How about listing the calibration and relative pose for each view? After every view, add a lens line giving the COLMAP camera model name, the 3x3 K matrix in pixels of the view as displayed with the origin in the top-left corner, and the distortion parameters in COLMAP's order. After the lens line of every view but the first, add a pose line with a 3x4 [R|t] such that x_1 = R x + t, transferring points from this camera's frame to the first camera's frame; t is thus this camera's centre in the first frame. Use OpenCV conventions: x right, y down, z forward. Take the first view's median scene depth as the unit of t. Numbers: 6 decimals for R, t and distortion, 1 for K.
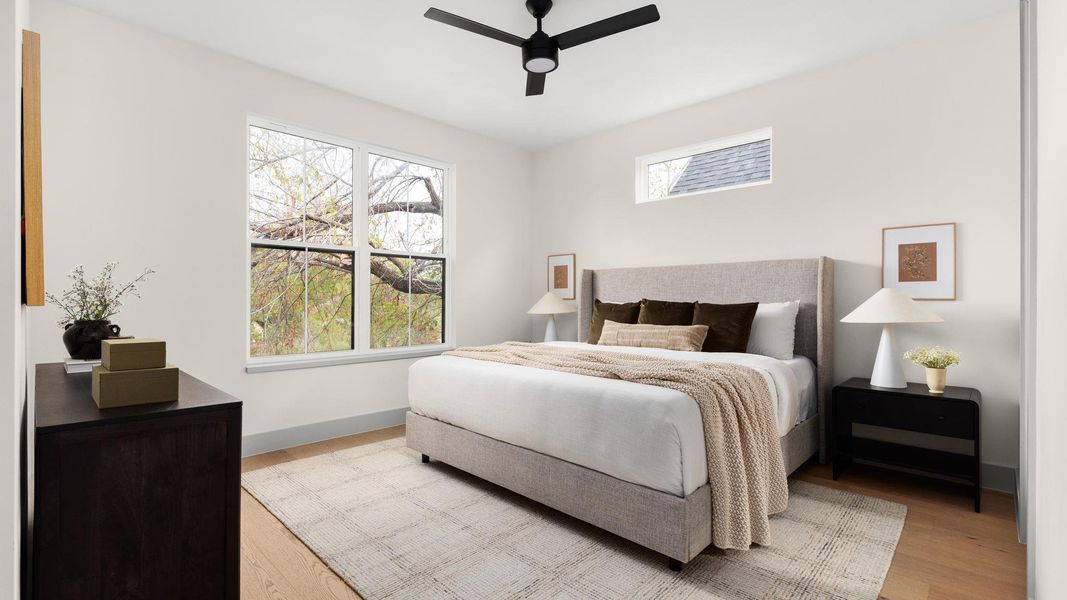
lens RADIAL K [[480.5, 0, 533.2], [0, 480.5, 297.8], [0, 0, 1]] dist [-0.001778, 0.000082]
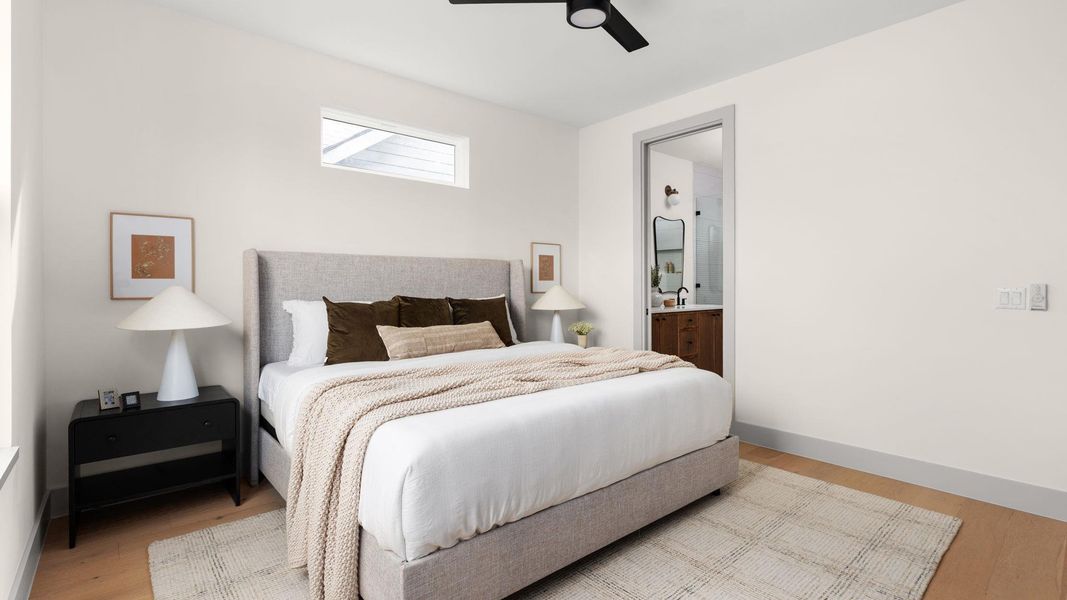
lens RADIAL K [[495.5, 0, 527.7], [0, 495.5, 302.1], [0, 0, 1]] dist [-0.002663, -0.000074]
pose [[0.107977, -0.029473, 0.993716, -0.607331], [0.006877, 0.999559, 0.028899, -0.010203], [-0.994130, 0.003714, 0.108132, 0.745582]]
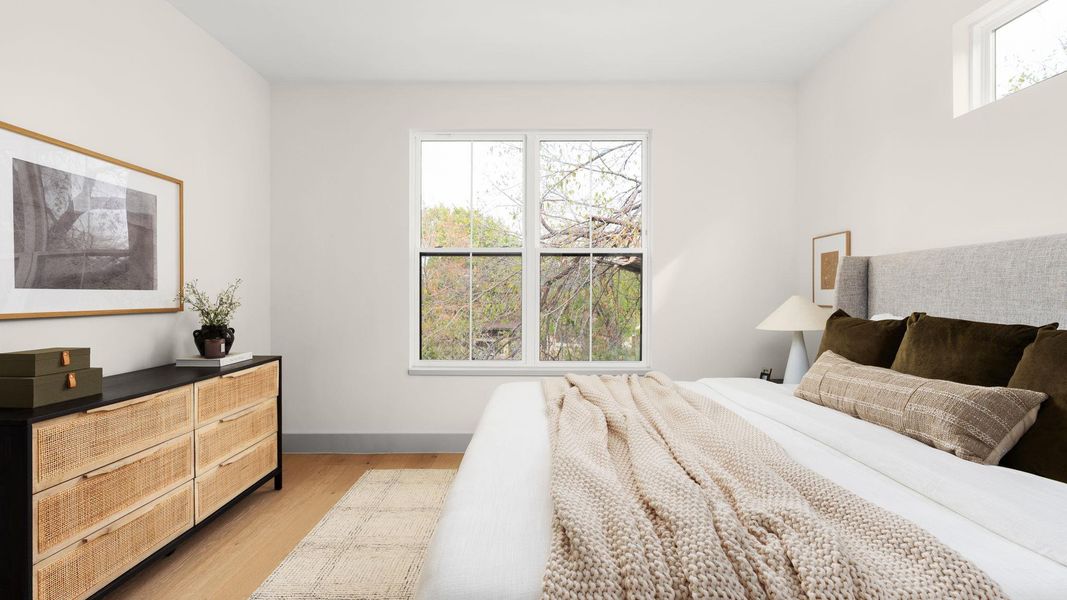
lens RADIAL K [[480.5, 0, 533.2], [0, 480.5, 297.8], [0, 0, 1]] dist [-0.001778, 0.000082]
pose [[0.689790, 0.002083, -0.724006, 0.333689], [0.000359, 0.999995, 0.003218, -0.015877], [0.724009, -0.002480, 0.689786, 0.423266]]
